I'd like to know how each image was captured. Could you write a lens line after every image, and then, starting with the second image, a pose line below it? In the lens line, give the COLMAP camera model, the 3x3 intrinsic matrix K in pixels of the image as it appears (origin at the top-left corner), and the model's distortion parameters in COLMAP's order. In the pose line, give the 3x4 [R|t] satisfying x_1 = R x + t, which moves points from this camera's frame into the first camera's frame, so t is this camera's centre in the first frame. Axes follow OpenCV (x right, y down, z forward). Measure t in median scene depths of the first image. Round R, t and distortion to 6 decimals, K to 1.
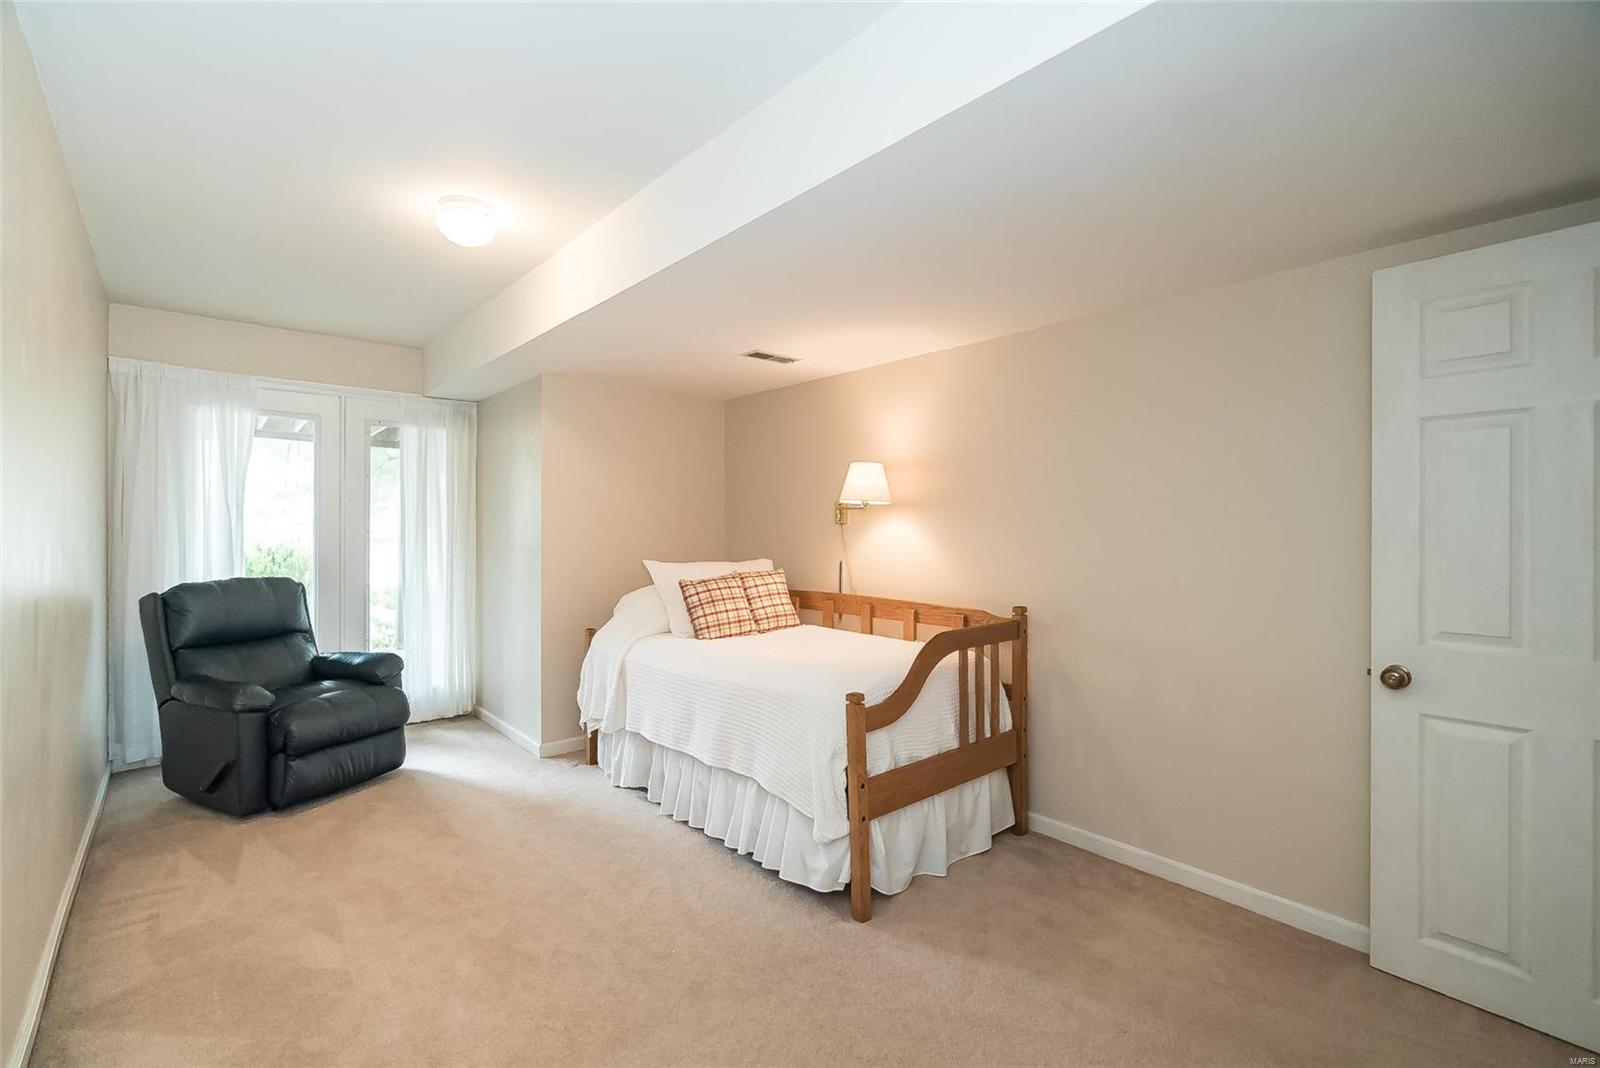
lens RADIAL K [[711.6, 0, 822.1], [0, 711.6, 514.7], [0, 0, 1]] dist [-0.003193, -0.000131]
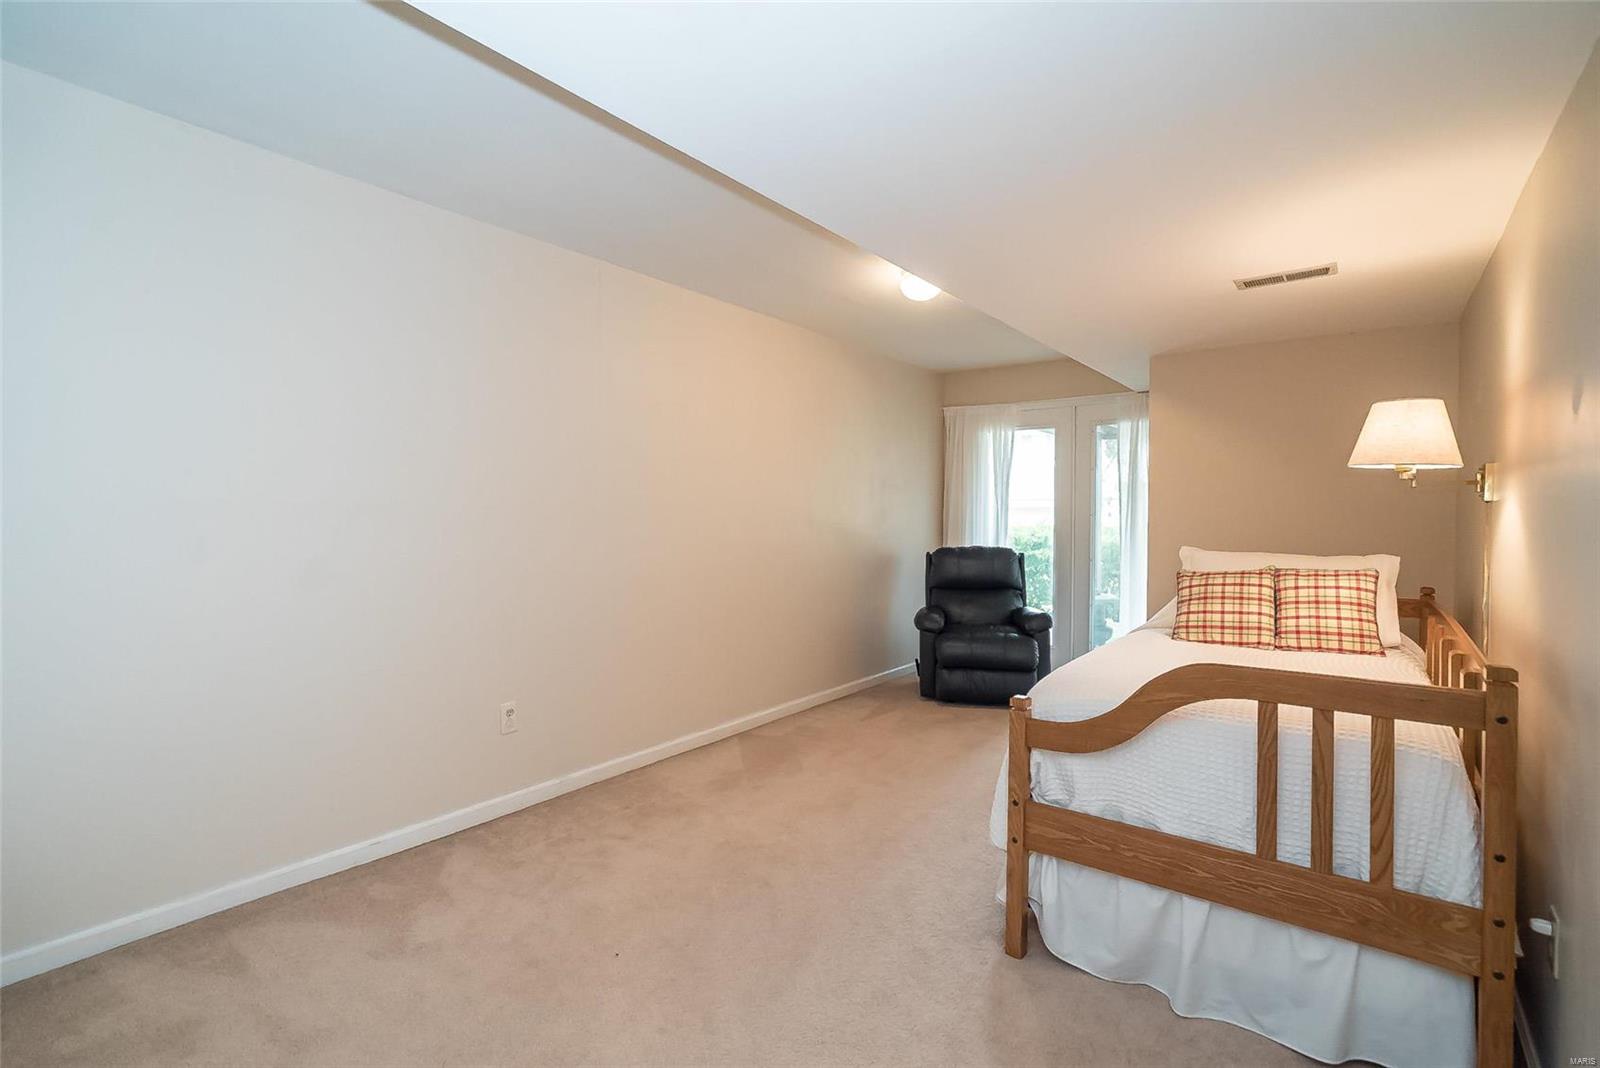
lens RADIAL K [[711.6, 0, 822.1], [0, 711.6, 514.7], [0, 0, 1]] dist [-0.003193, -0.000131]
pose [[0.212126, -0.000131, -0.977242, 0.601740], [0.017019, 0.999849, 0.003560, 0.014525], [0.977094, -0.017387, 0.212097, 0.414312]]
